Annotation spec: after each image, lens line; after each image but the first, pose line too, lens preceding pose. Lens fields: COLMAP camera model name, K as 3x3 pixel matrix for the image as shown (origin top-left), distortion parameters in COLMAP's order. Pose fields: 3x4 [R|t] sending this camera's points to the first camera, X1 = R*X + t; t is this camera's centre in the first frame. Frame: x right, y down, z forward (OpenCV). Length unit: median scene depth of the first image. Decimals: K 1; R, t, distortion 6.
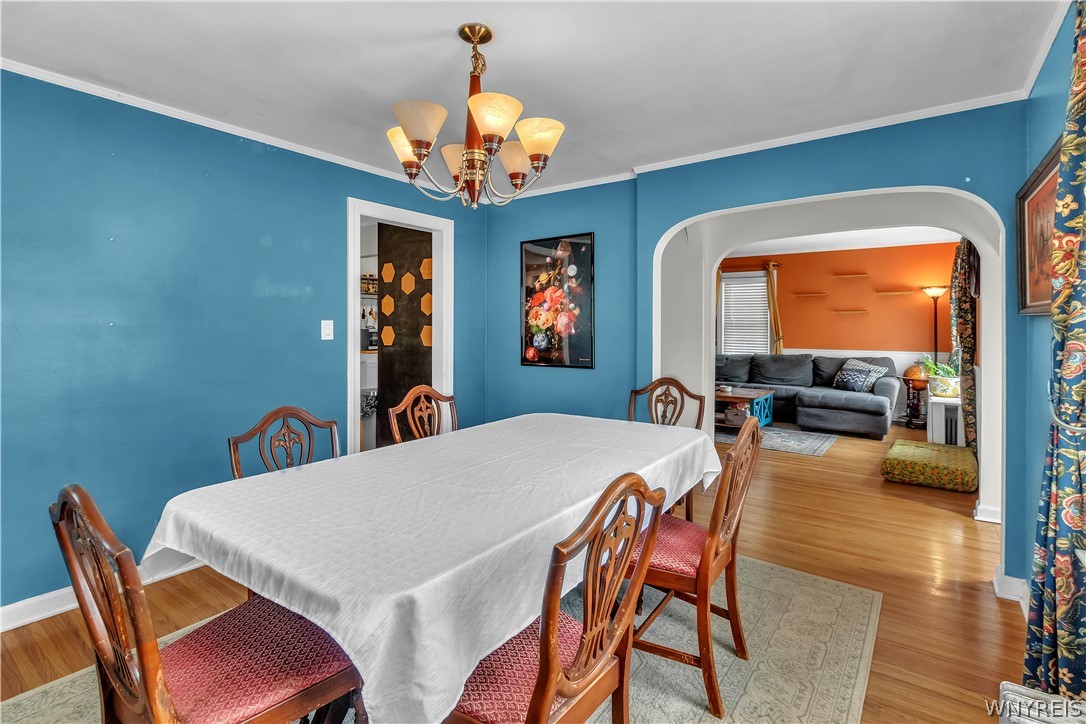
lens RADIAL K [[512.5, 0, 538.7], [0, 512.5, 320.8], [0, 0, 1]] dist [0.001536, 0.000096]
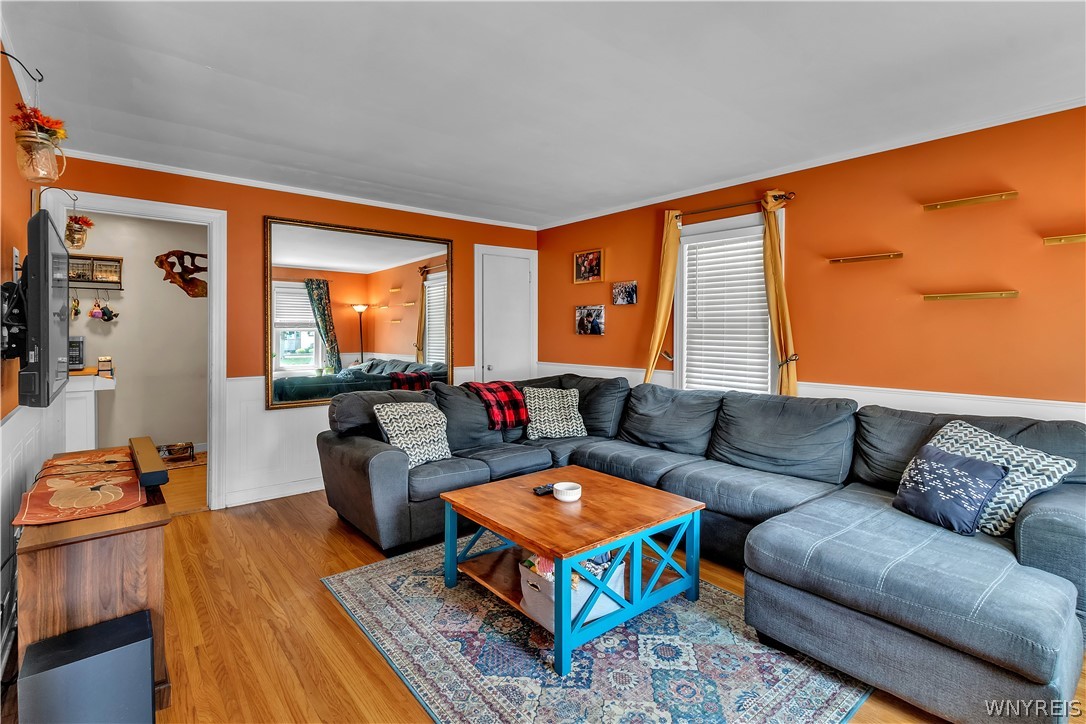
lens RADIAL K [[511.2, 0, 541.7], [0, 511.2, 330.7], [0, 0, 1]] dist [0.001570, 0.000515]
pose [[0.973593, -0.000834, -0.228290, 0.378081], [0.002344, 0.999977, 0.006345, 0.006604], [0.228279, -0.006713, 0.973573, 0.538574]]
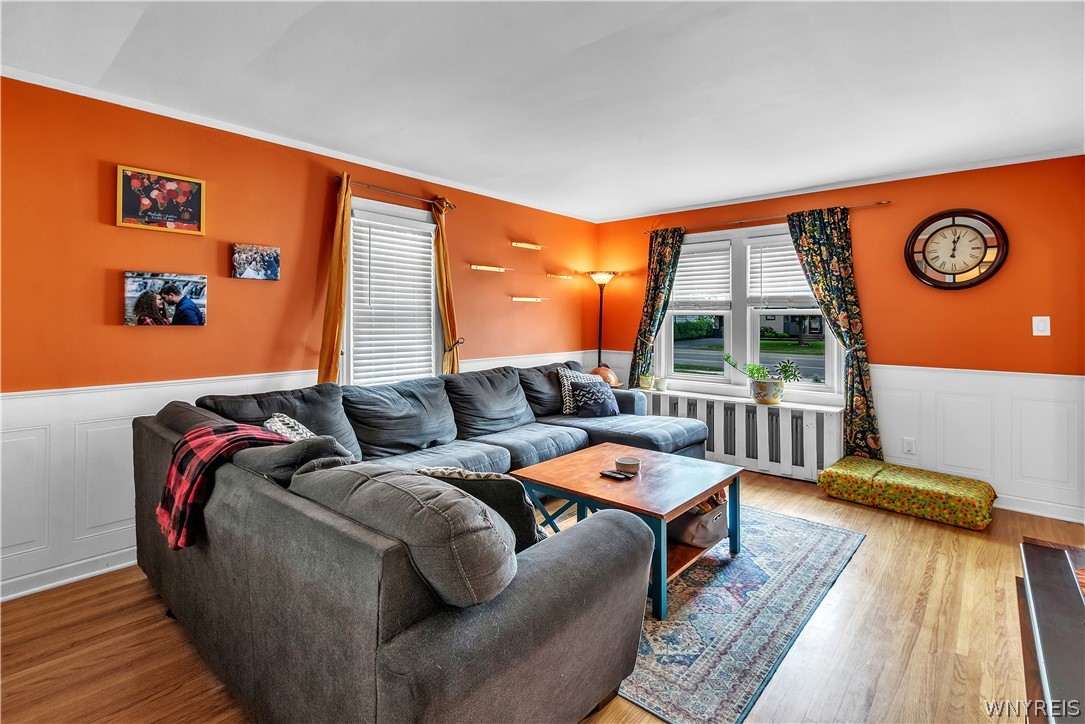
lens RADIAL K [[510.4, 0, 541.6], [0, 510.4, 318.1], [0, 0, 1]] dist [0.000952, 0.000121]
pose [[0.085399, 0.000065, 0.996347, -0.058302], [-0.009763, 0.999952, 0.000771, 0.007779], [-0.996299, -0.009793, 0.085395, 0.901067]]
